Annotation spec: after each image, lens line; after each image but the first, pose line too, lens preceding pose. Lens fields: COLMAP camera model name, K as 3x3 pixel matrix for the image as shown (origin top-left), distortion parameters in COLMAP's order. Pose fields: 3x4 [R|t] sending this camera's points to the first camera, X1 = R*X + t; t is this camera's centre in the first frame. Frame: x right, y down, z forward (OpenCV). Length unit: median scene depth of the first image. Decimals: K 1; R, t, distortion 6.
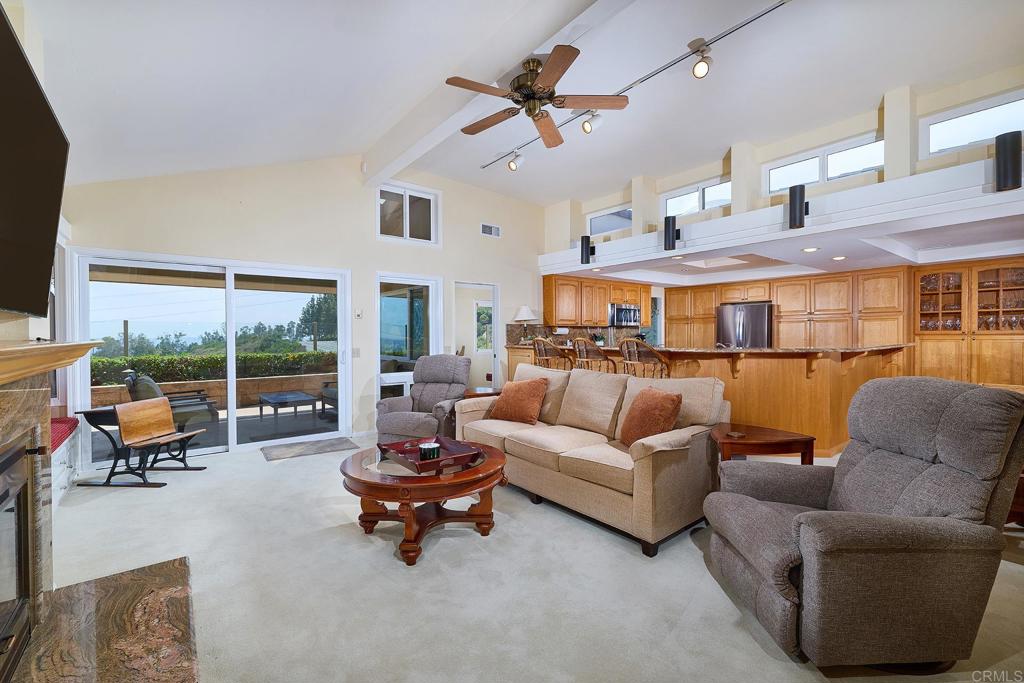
lens RADIAL K [[437.8, 0, 512.0], [0, 437.8, 337.9], [0, 0, 1]] dist [-0.000138, -0.000048]
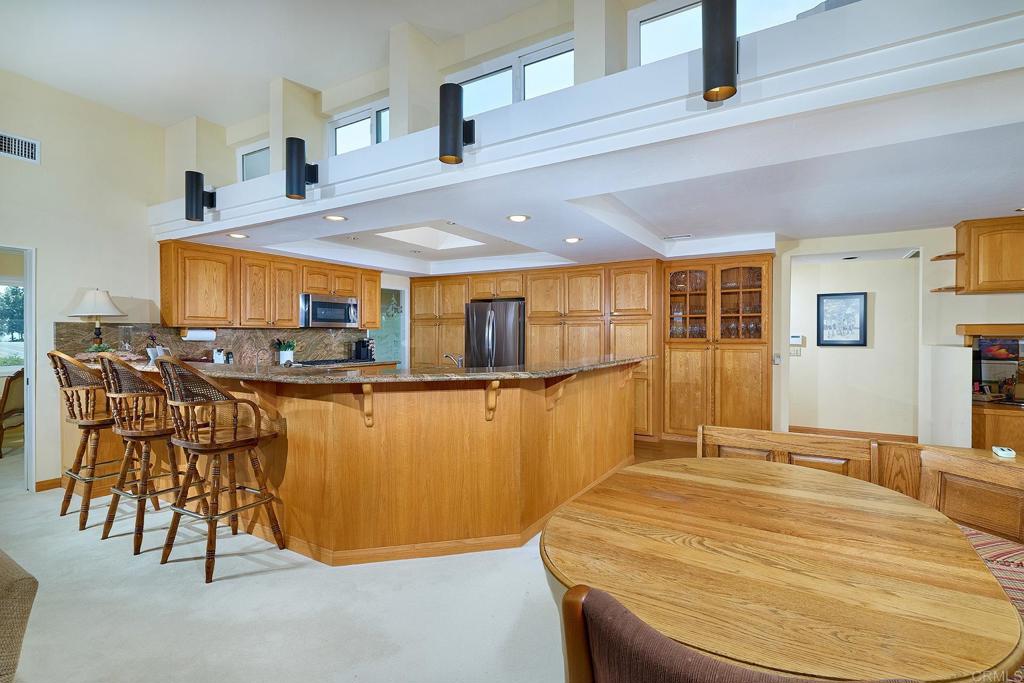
lens RADIAL K [[475.3, 0, 512.9], [0, 475.3, 336.9], [0, 0, 1]] dist [-0.000887, -0.000100]
pose [[0.933235, 0.004686, 0.359235, 0.320803], [-0.003689, 0.999987, -0.003461, -0.014127], [-0.359247, 0.001905, 0.933241, 0.253244]]
